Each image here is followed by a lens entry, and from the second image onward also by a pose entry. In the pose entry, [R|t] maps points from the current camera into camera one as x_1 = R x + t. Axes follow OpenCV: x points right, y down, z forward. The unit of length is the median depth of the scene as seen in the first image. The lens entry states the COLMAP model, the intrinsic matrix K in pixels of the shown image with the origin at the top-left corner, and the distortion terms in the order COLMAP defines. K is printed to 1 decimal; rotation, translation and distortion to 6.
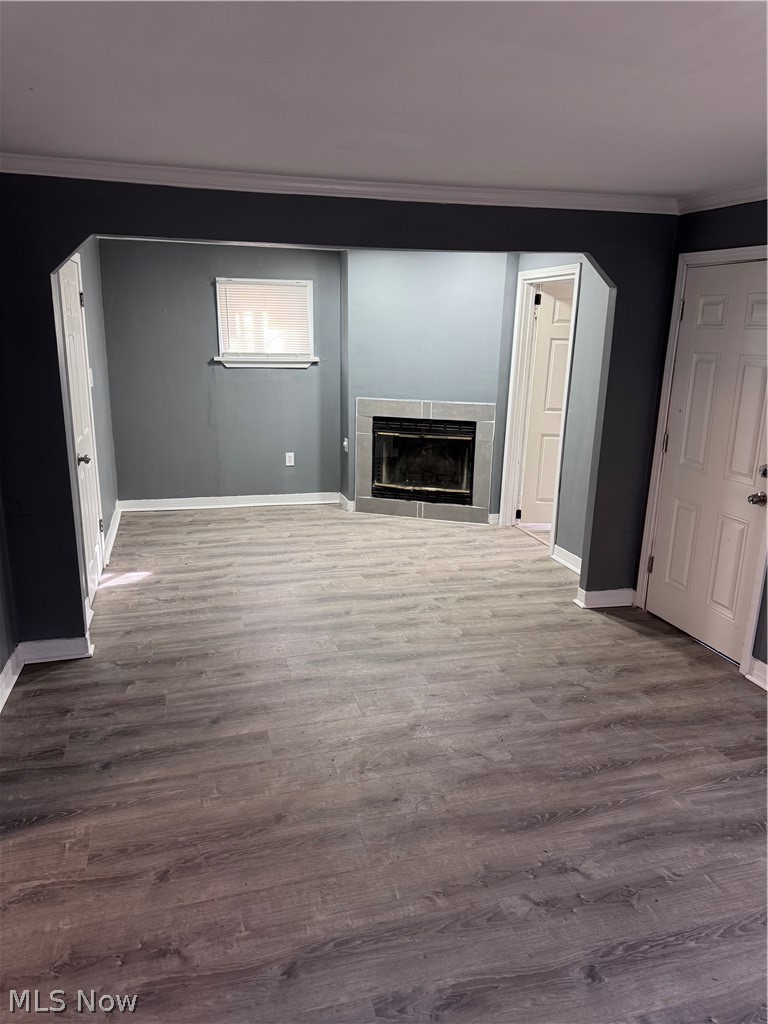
lens RADIAL K [[718.3, 0, 377.9], [0, 718.3, 517.9], [0, 0, 1]] dist [0.077661, -0.087115]
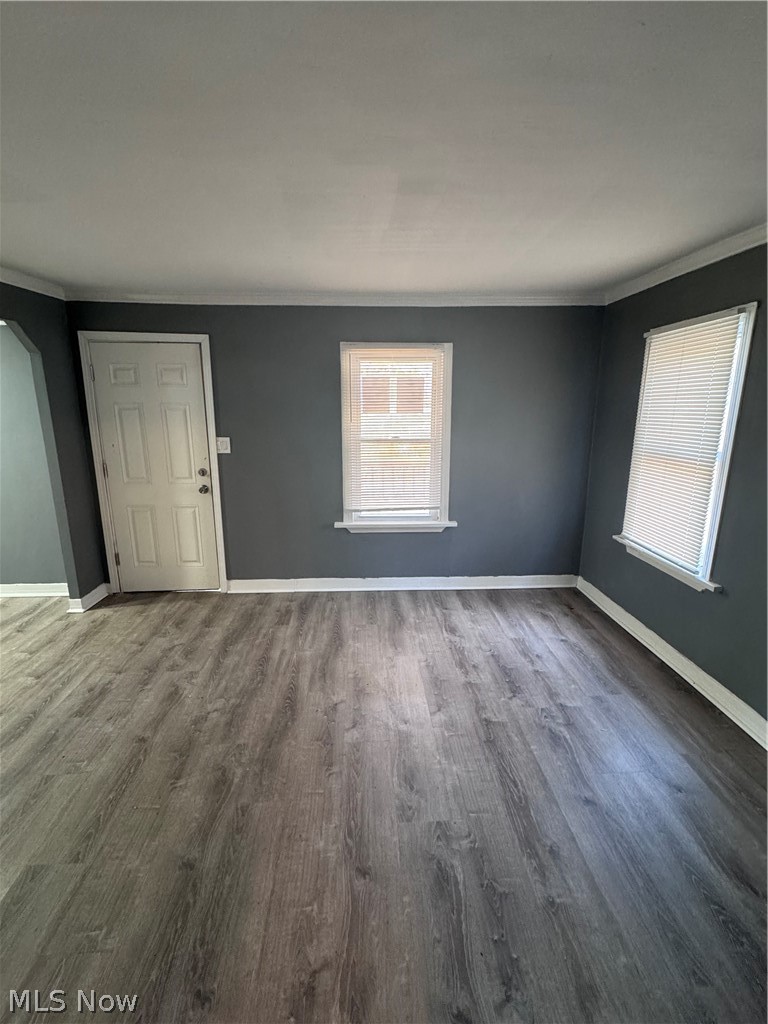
lens RADIAL K [[475.6, 0, 386.0], [0, 475.6, 510.1], [0, 0, 1]] dist [-0.000759, -0.000259]
pose [[0.215606, -0.247877, 0.944495, -0.364564], [0.252498, 0.948500, 0.191289, -0.072419], [-0.943270, 0.197240, 0.267091, 0.291367]]
